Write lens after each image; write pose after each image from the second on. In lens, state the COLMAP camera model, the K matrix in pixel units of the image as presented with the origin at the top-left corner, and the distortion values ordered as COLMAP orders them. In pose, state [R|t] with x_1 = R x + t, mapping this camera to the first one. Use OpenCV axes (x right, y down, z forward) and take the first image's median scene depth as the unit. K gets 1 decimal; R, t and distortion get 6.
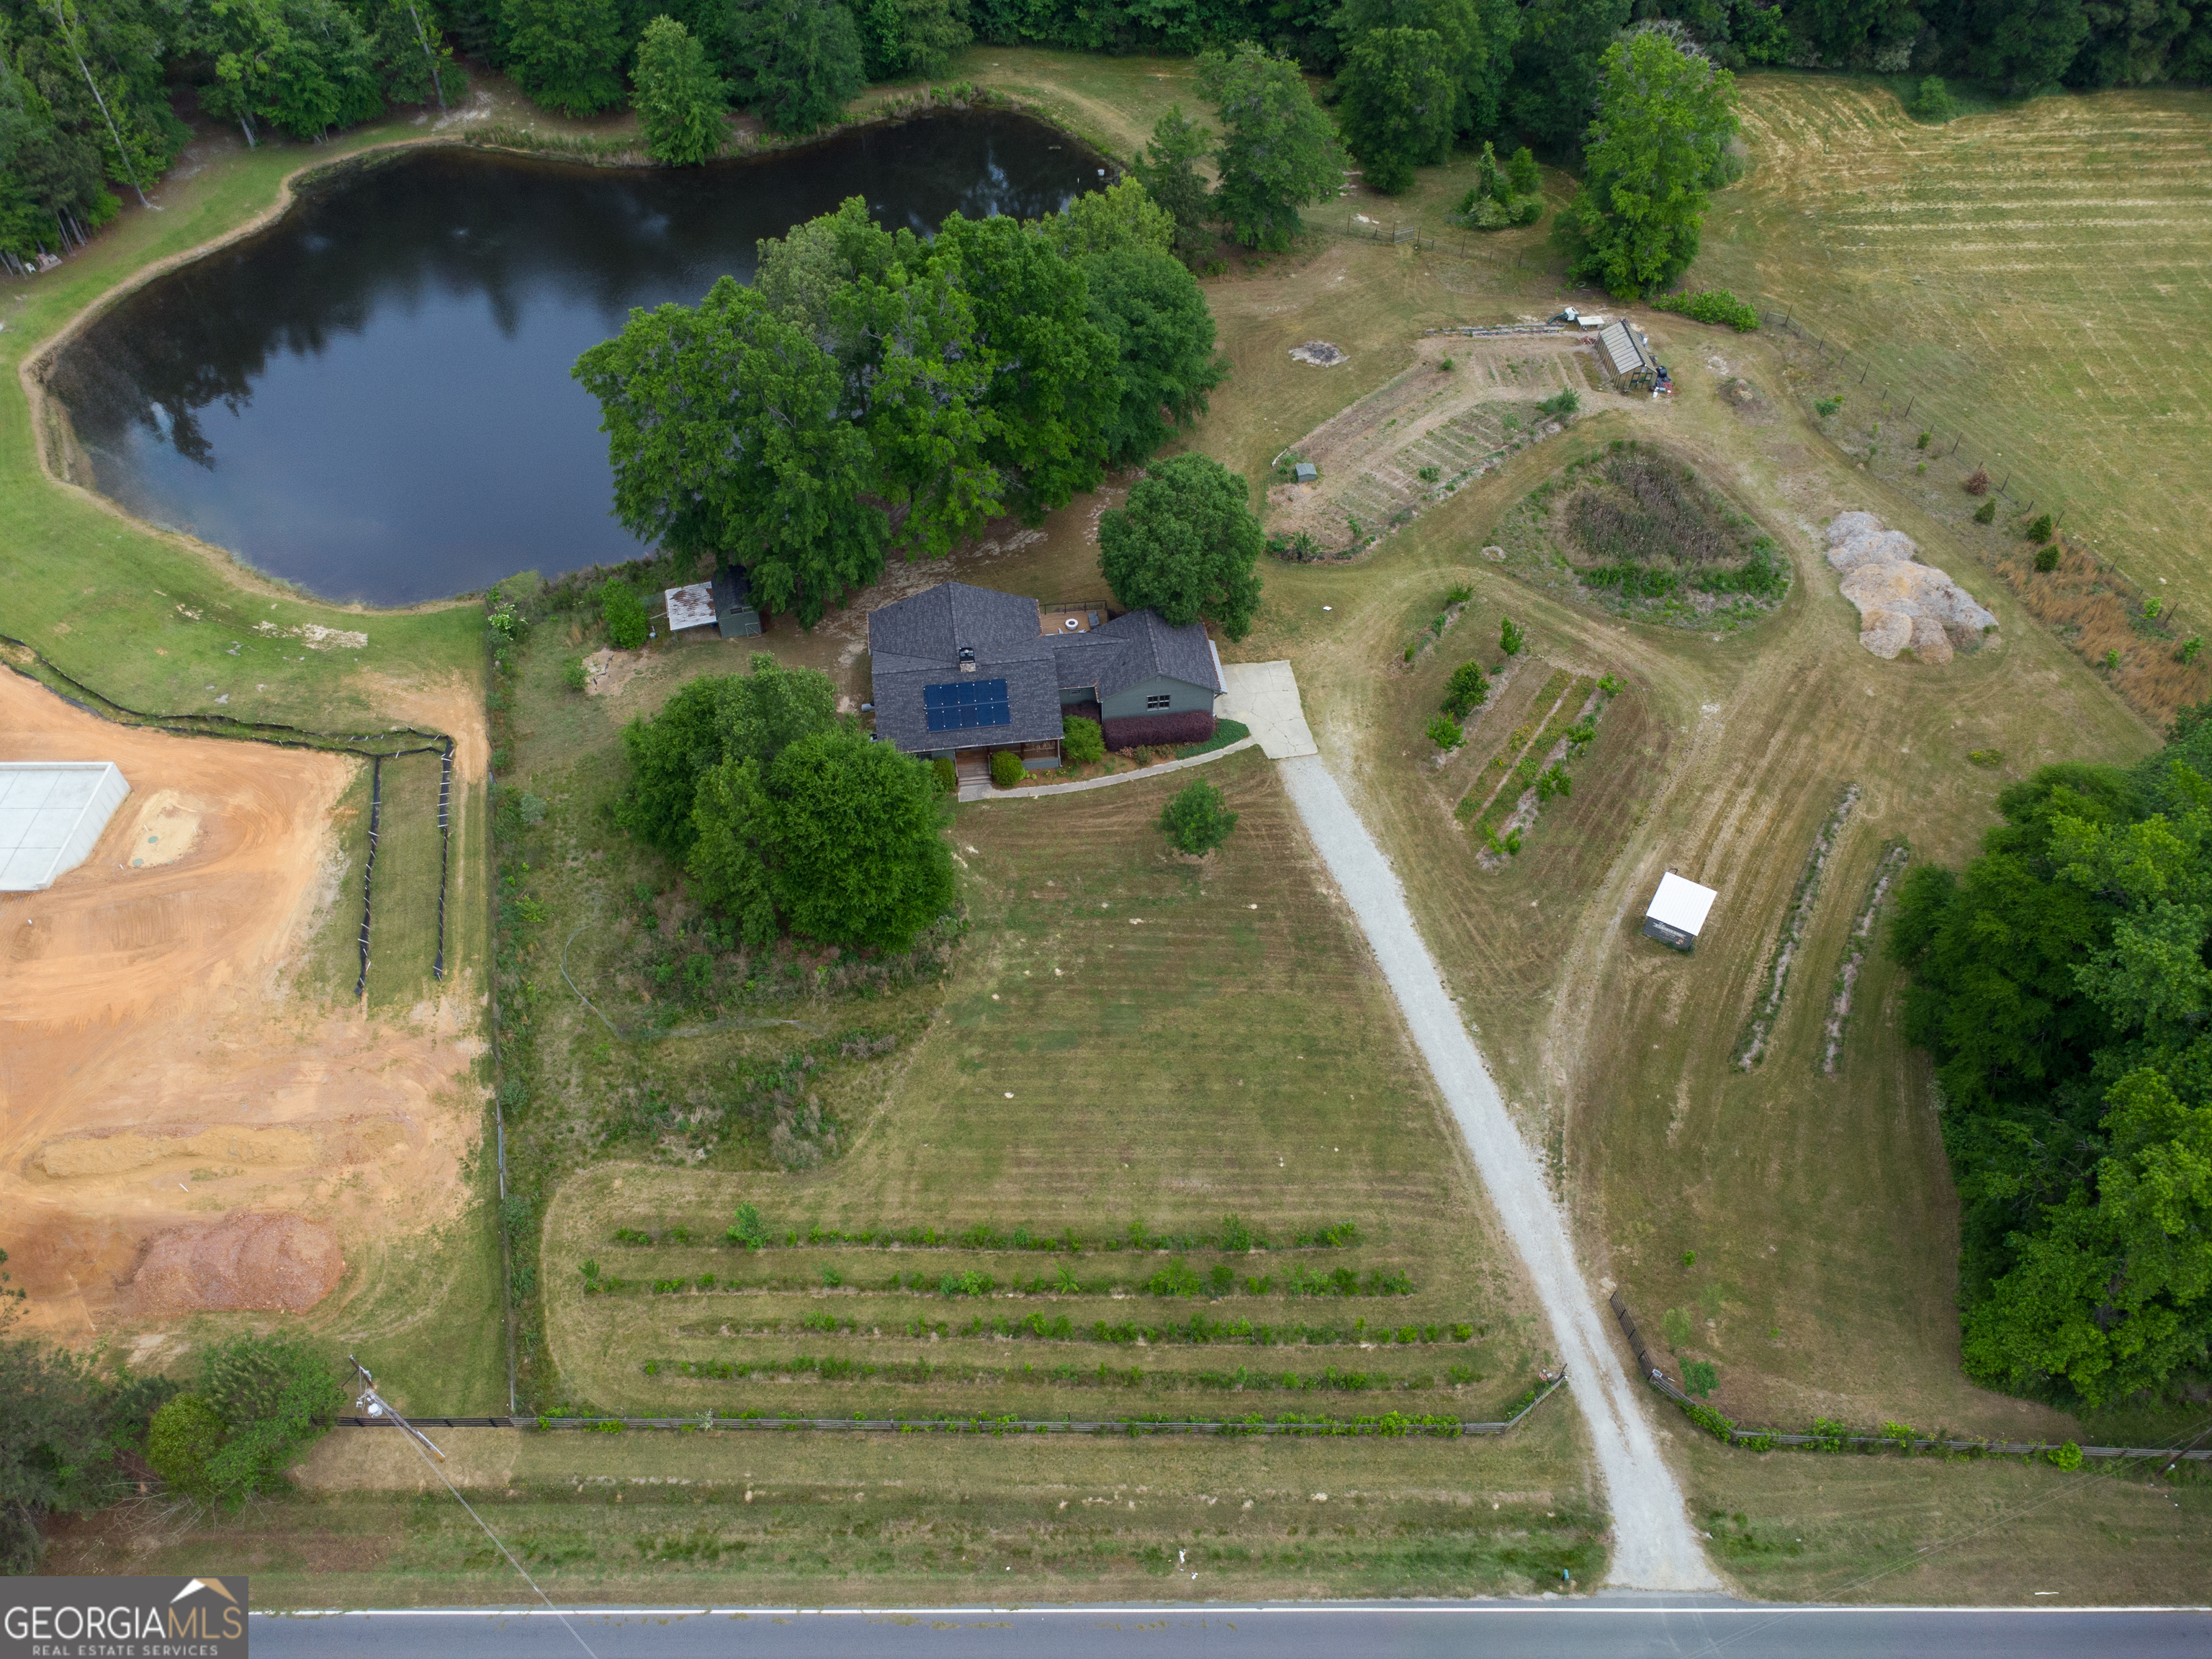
lens RADIAL K [[1583.0, 0, 1102.7], [0, 1583.0, 833.9], [0, 0, 1]] dist [0.007830, 0.005973]
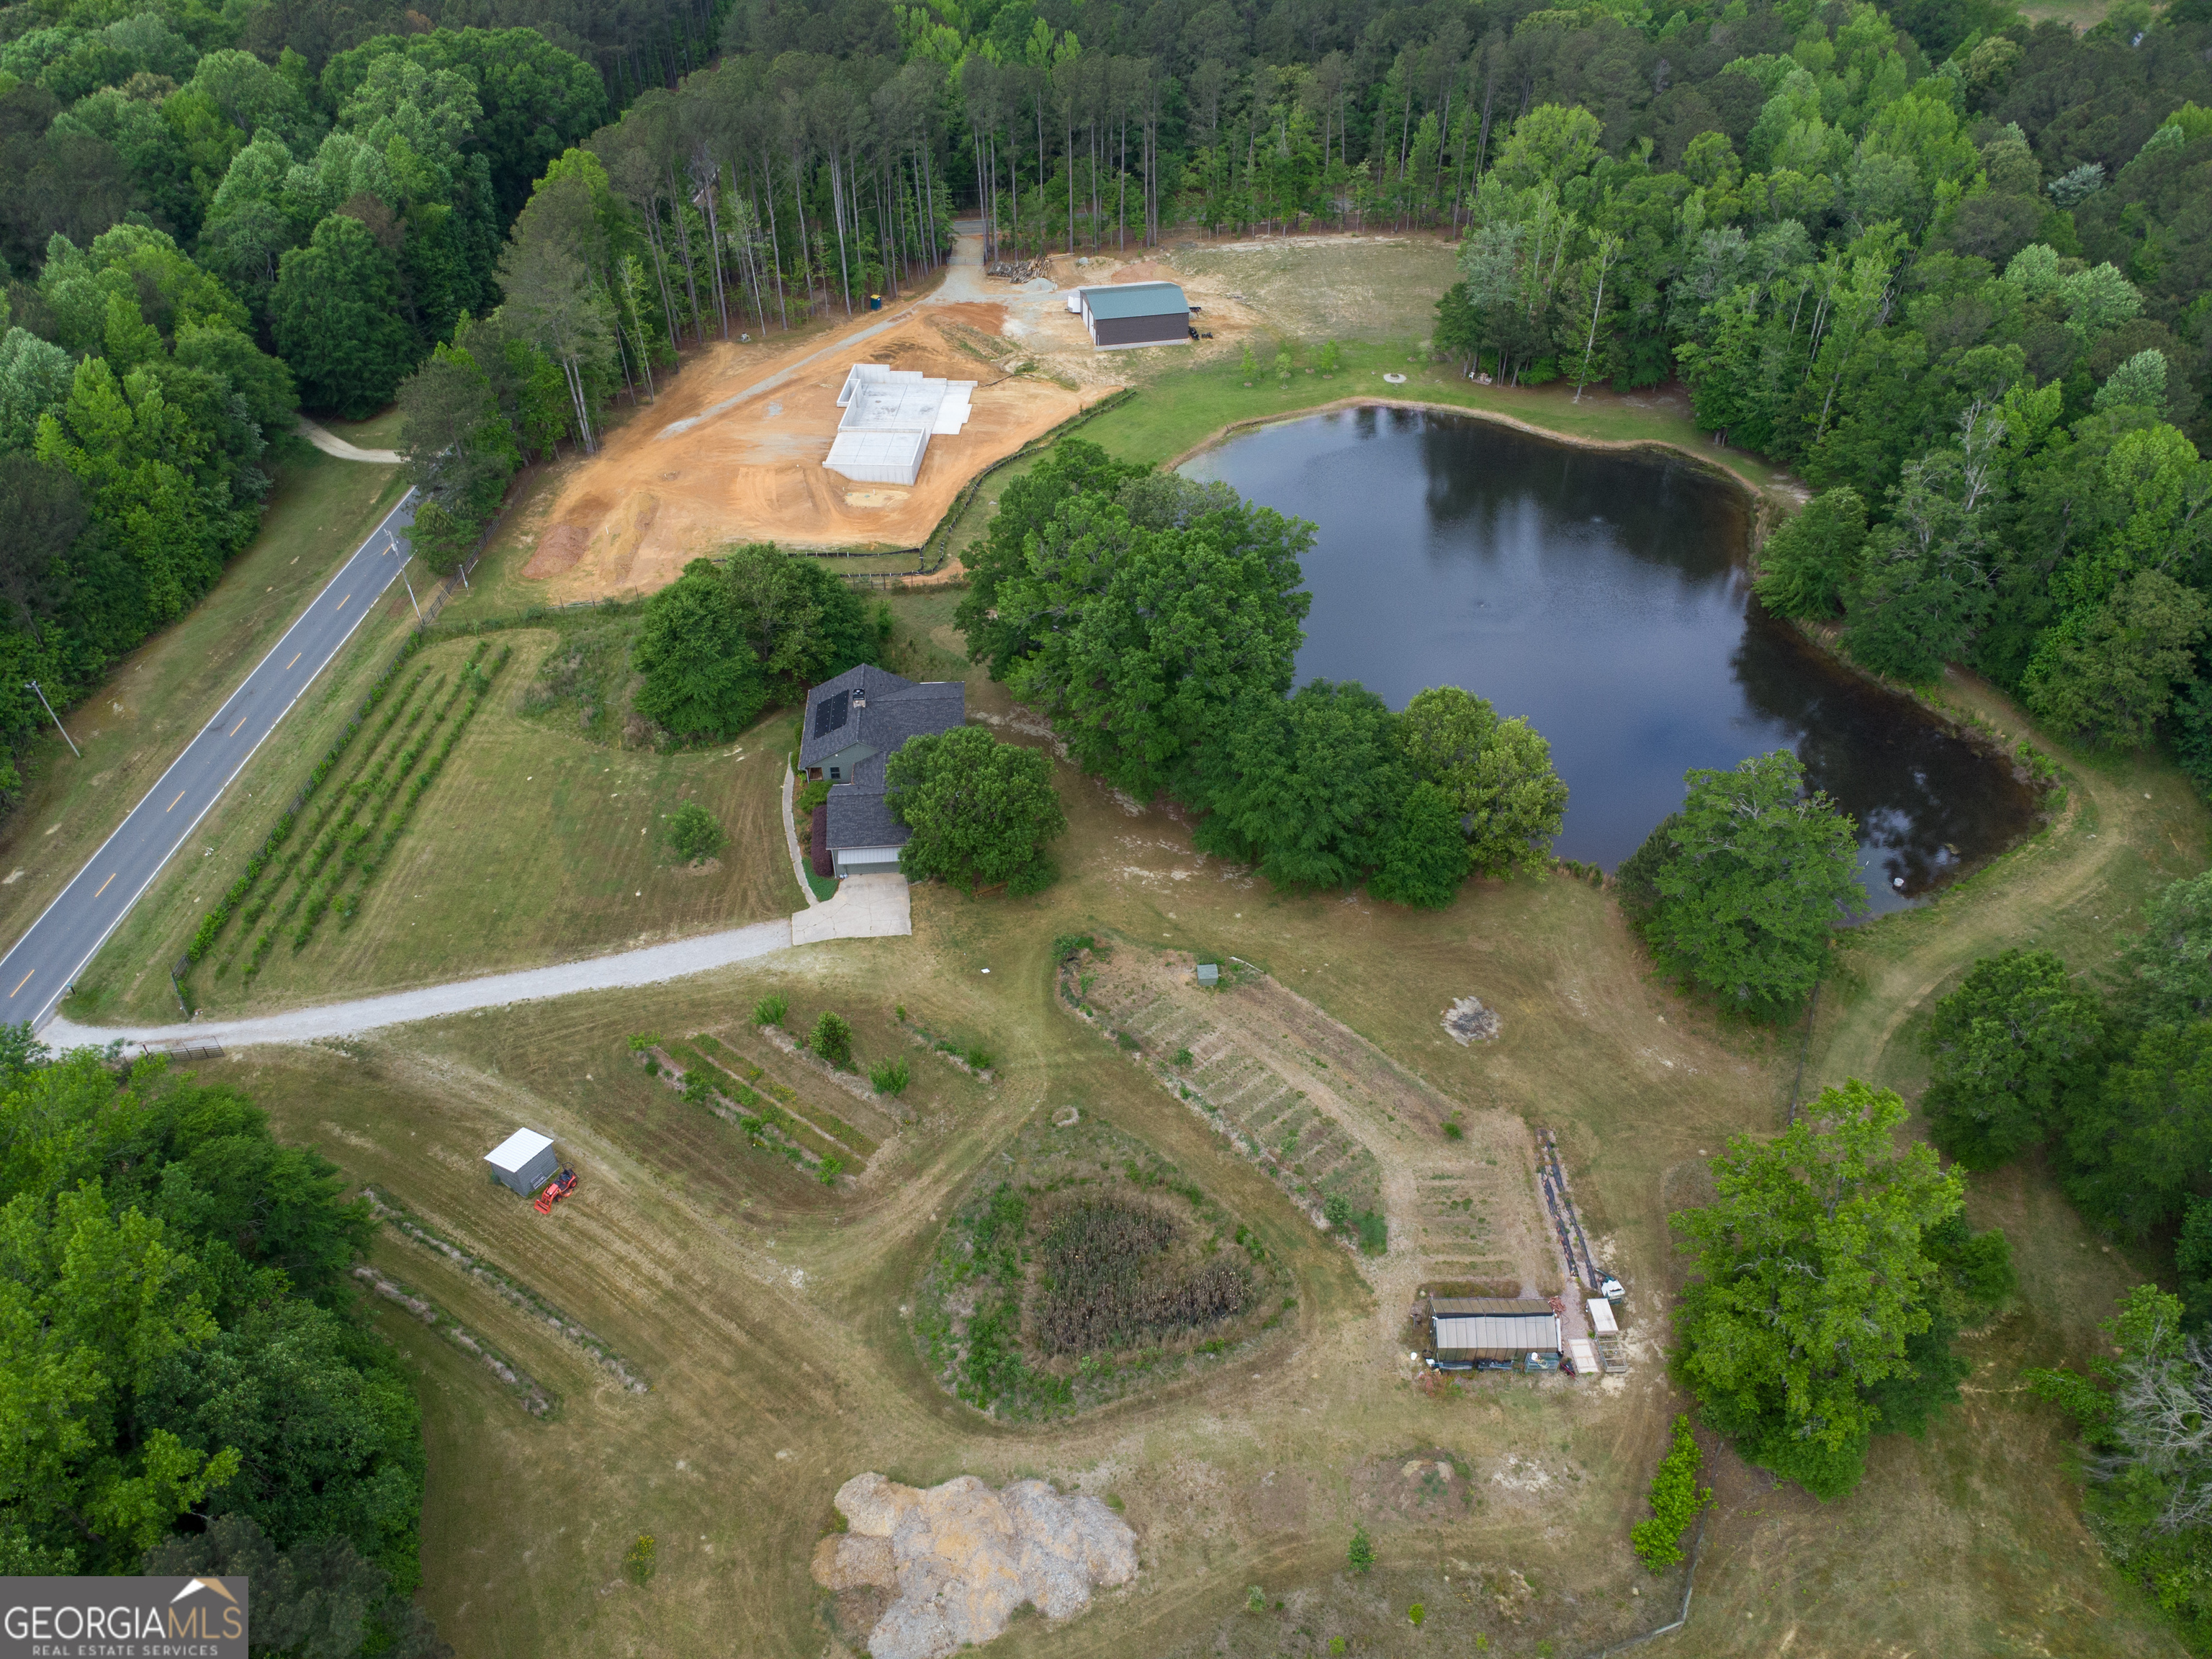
lens RADIAL K [[1583.0, 0, 1112.6], [0, 1583.0, 831.2], [0, 0, 1]] dist [0.007830, 0.005973]
pose [[-0.049204, 0.619522, -0.783436, 0.962164], [-0.748931, 0.496080, 0.439325, -0.760492], [0.660818, 0.608356, 0.439570, 0.612926]]
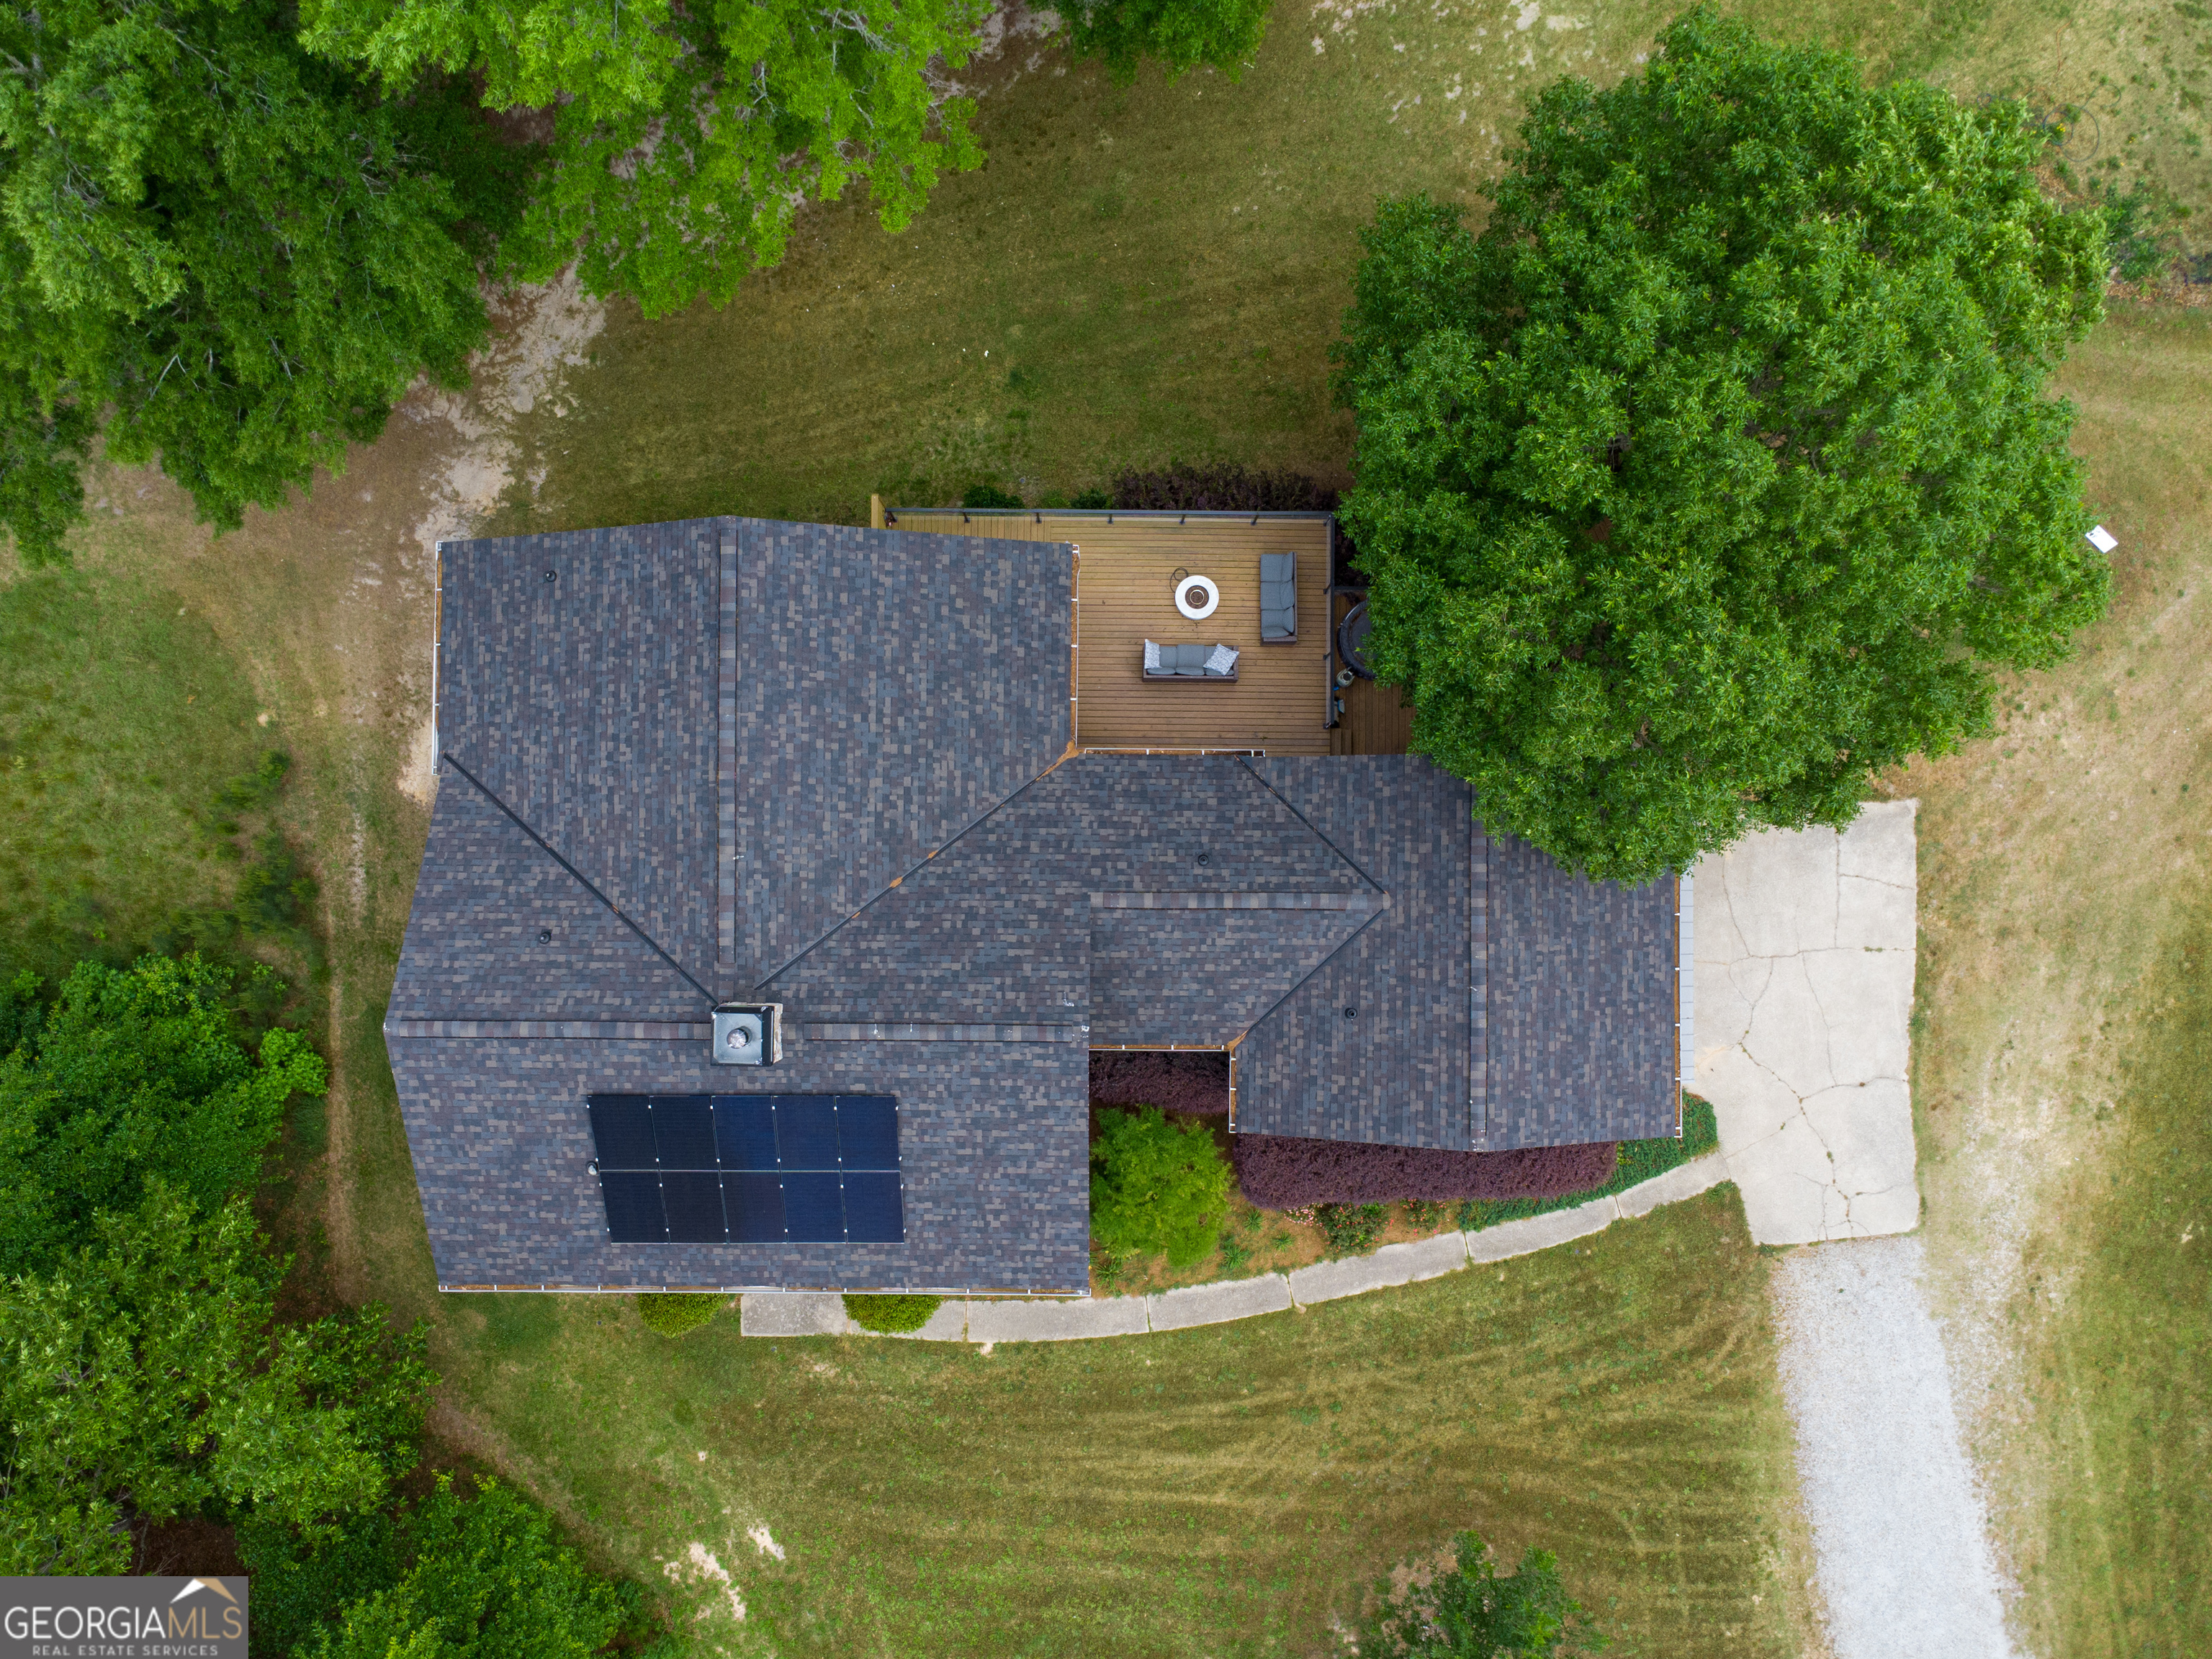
lens RADIAL K [[1583.0, 0, 1111.1], [0, 1583.0, 829.8], [0, 0, 1]] dist [0.007830, 0.005973]
pose [[0.990864, 0.134769, -0.004992, -0.029182], [-0.099678, 0.756789, 0.646015, -0.297555], [0.090841, -0.639615, 0.763309, 0.806216]]
